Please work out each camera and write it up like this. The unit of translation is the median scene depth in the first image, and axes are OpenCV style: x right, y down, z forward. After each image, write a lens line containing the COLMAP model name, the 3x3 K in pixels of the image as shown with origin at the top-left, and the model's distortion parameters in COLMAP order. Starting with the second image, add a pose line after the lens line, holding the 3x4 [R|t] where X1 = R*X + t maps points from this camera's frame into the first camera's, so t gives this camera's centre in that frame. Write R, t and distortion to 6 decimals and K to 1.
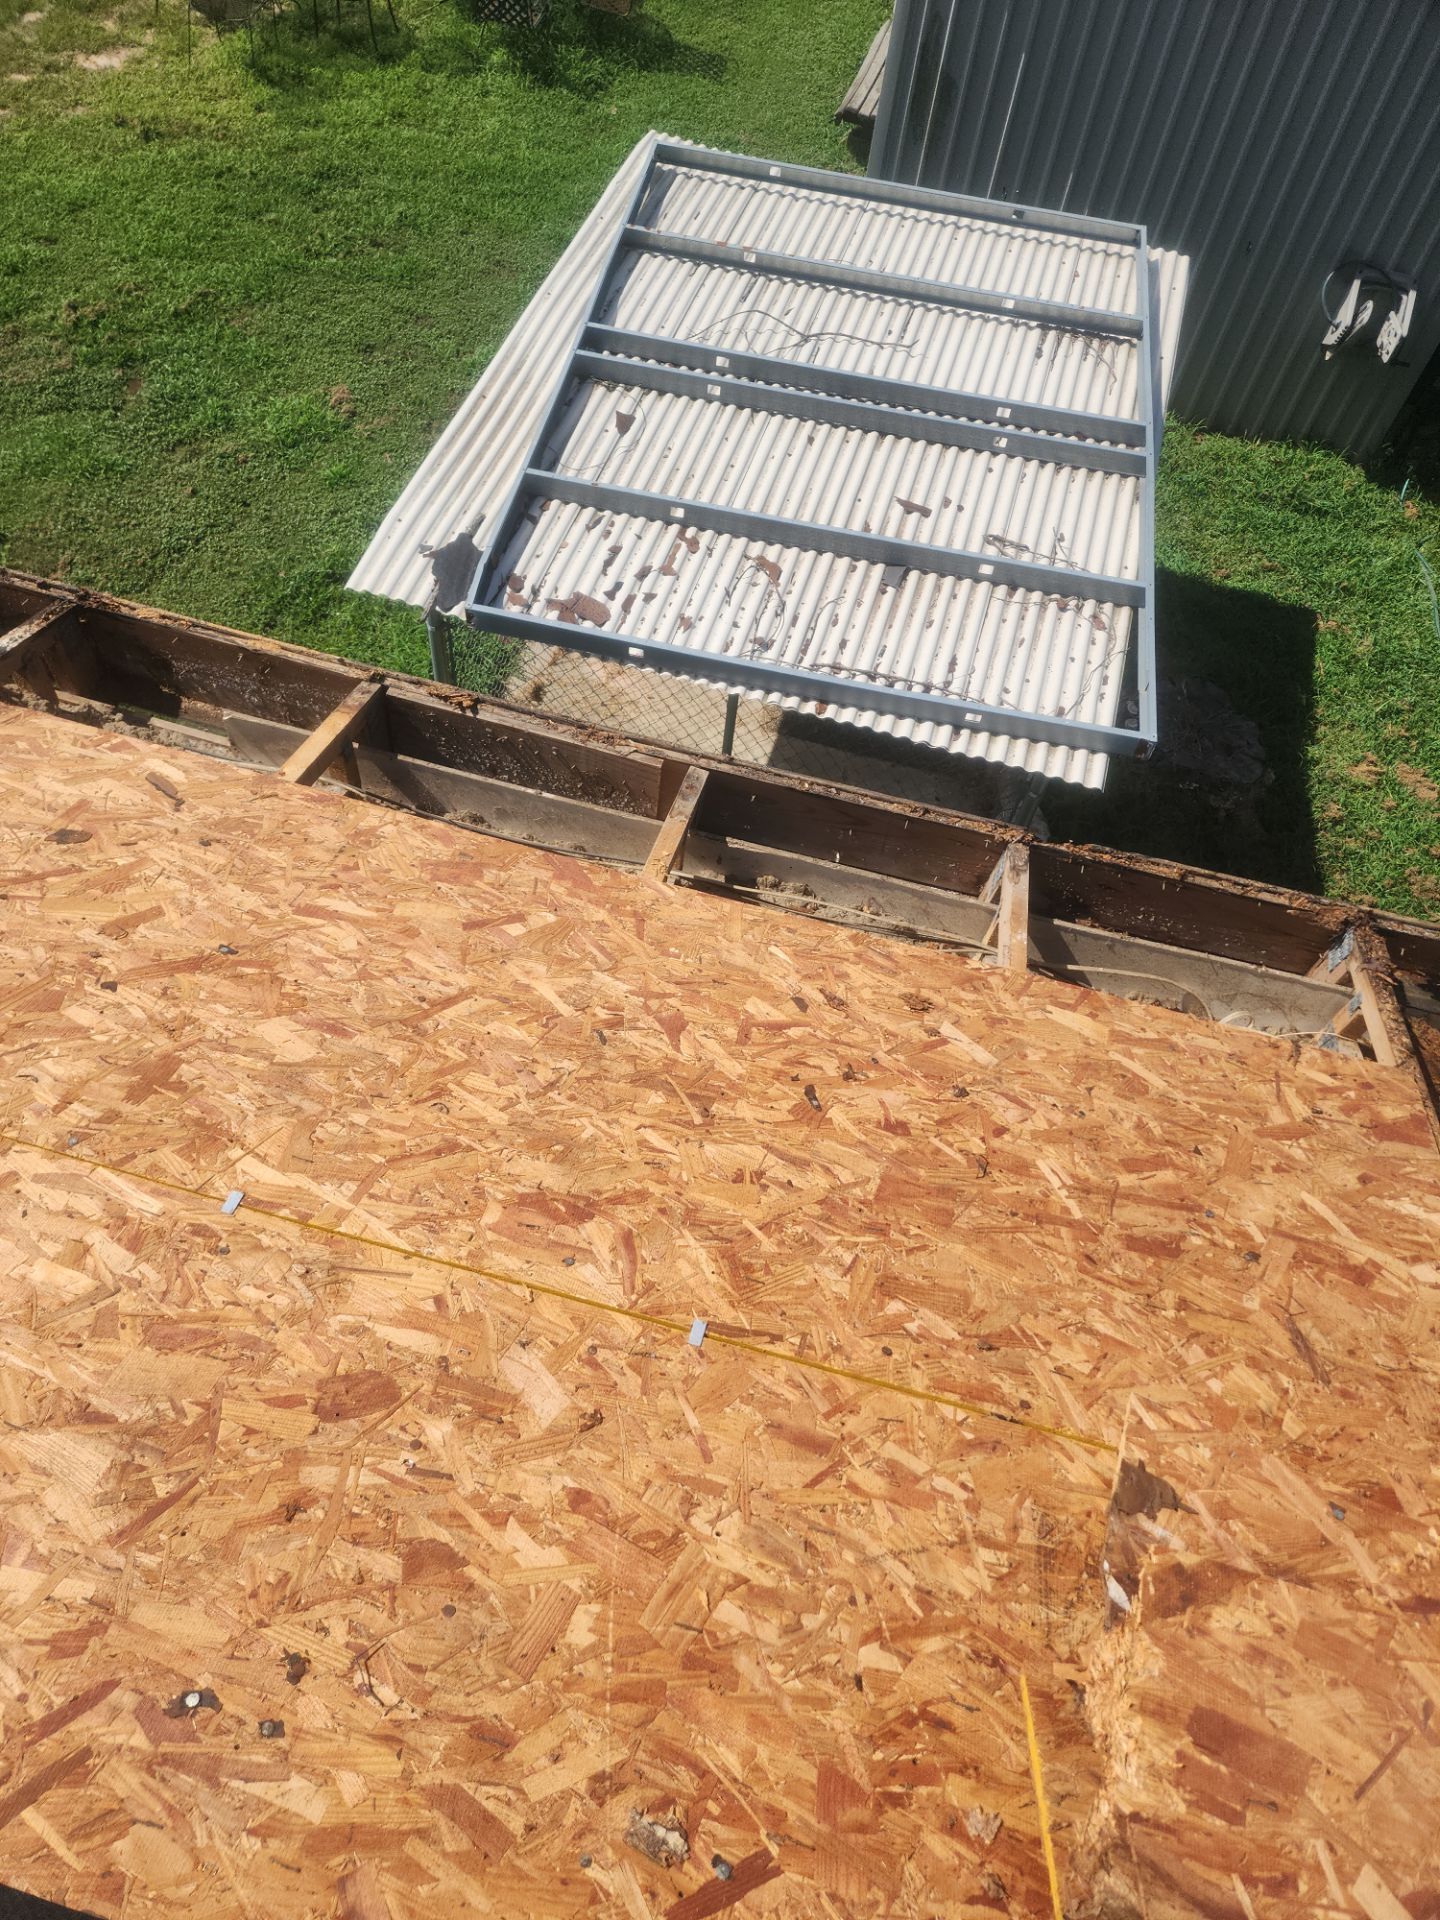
lens RADIAL K [[1255.4, 0, 713.5], [0, 1255.4, 965.8], [0, 0, 1]] dist [0.060695, -0.045226]
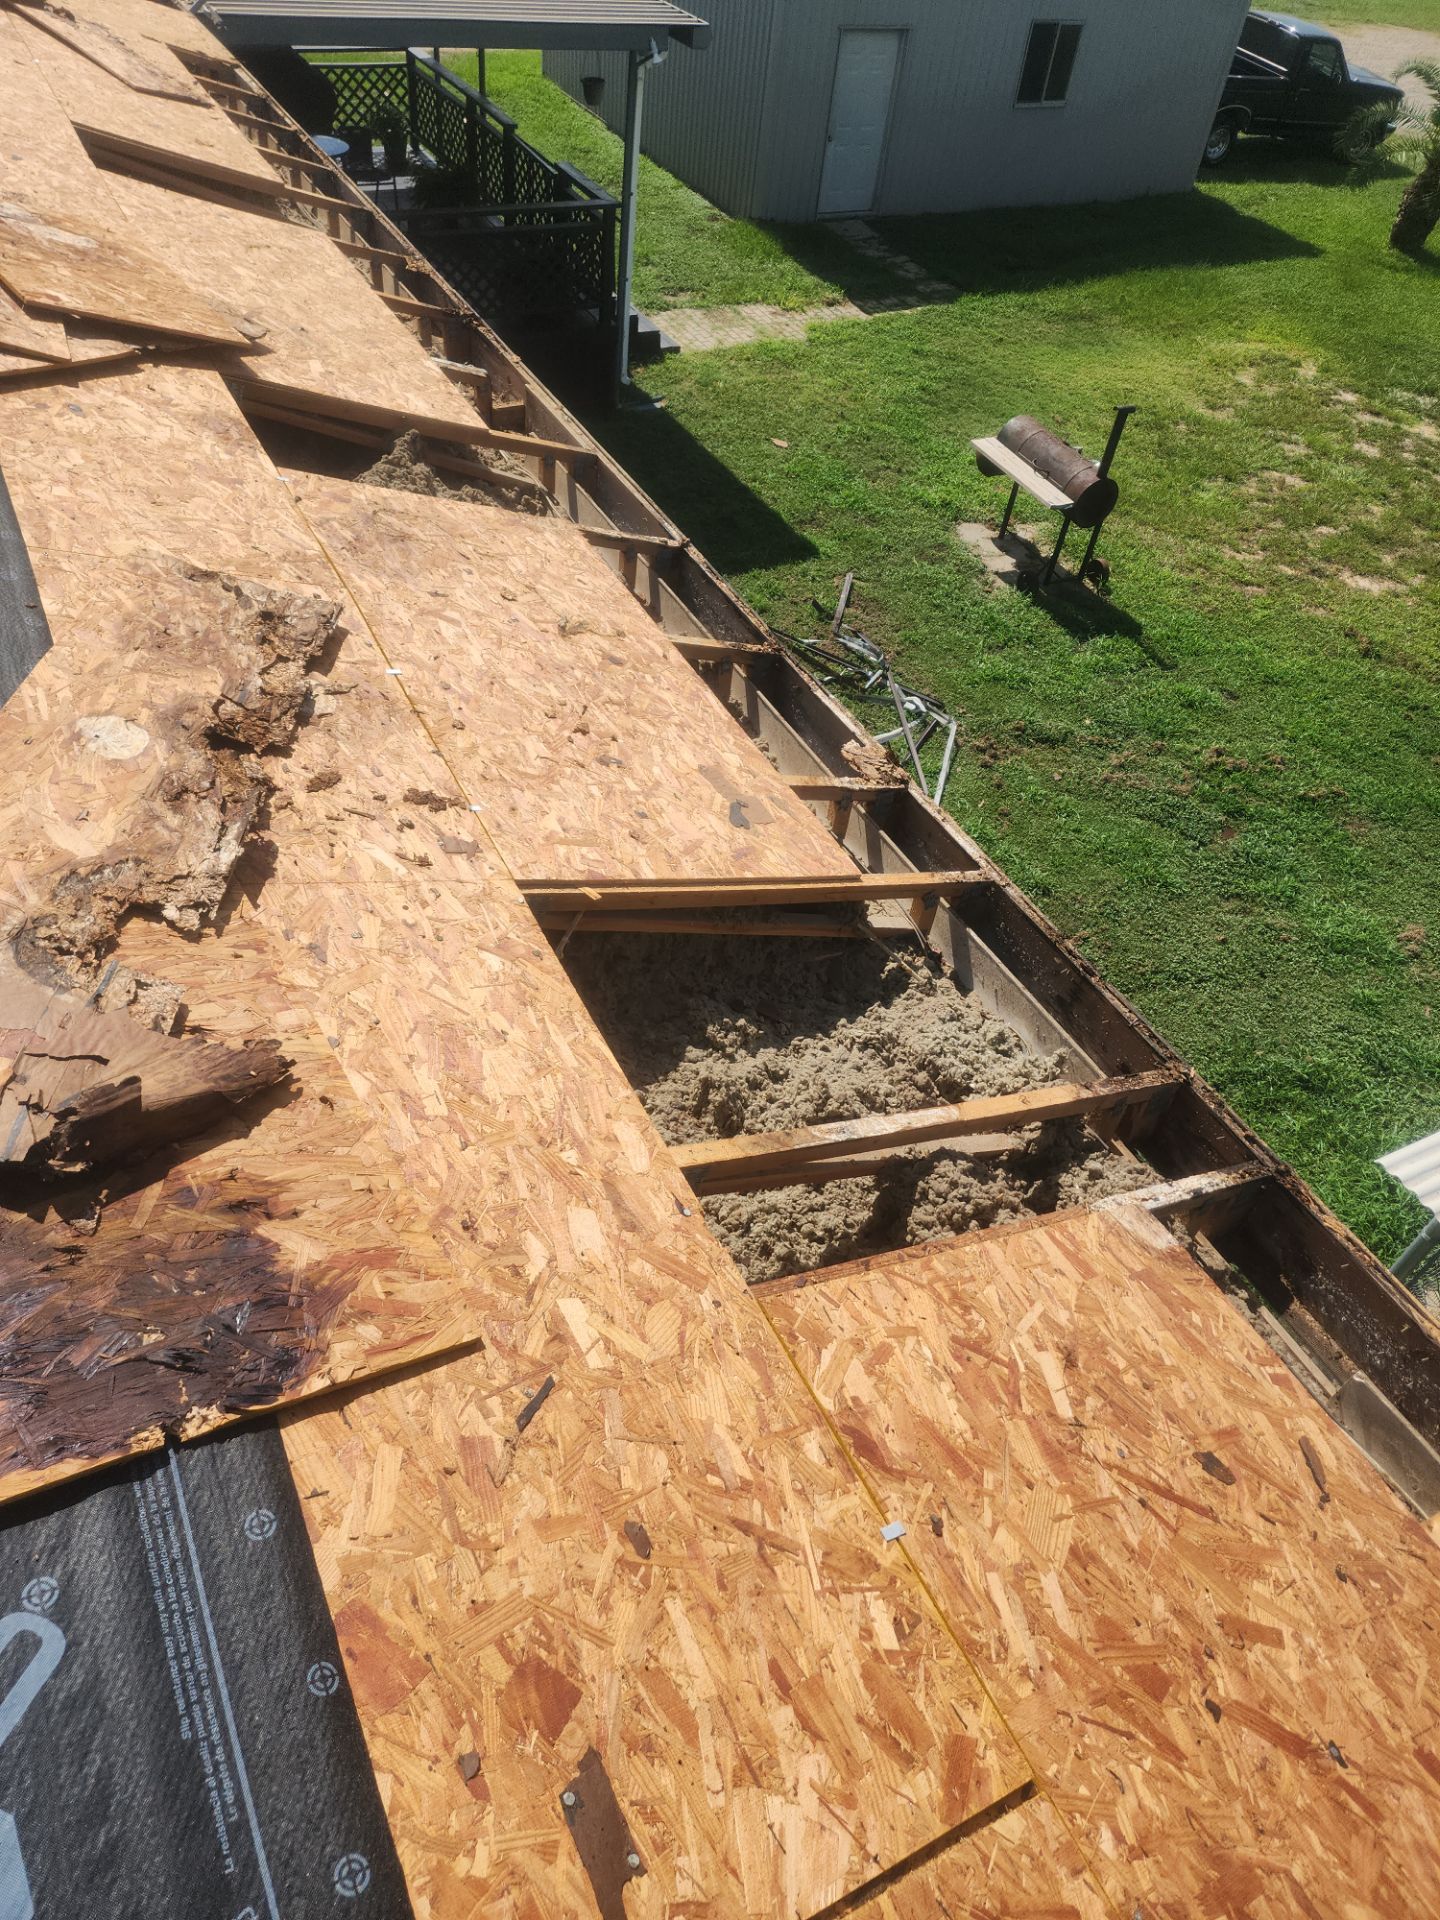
lens RADIAL K [[1255.4, 0, 731.2], [0, 1255.4, 962.8], [0, 0, 1]] dist [0.060695, -0.045226]
pose [[0.681361, 0.503260, -0.531485, -0.117398], [-0.630241, 0.772635, -0.076362, -0.024794], [0.372213, 0.386994, 0.843619, -0.013702]]
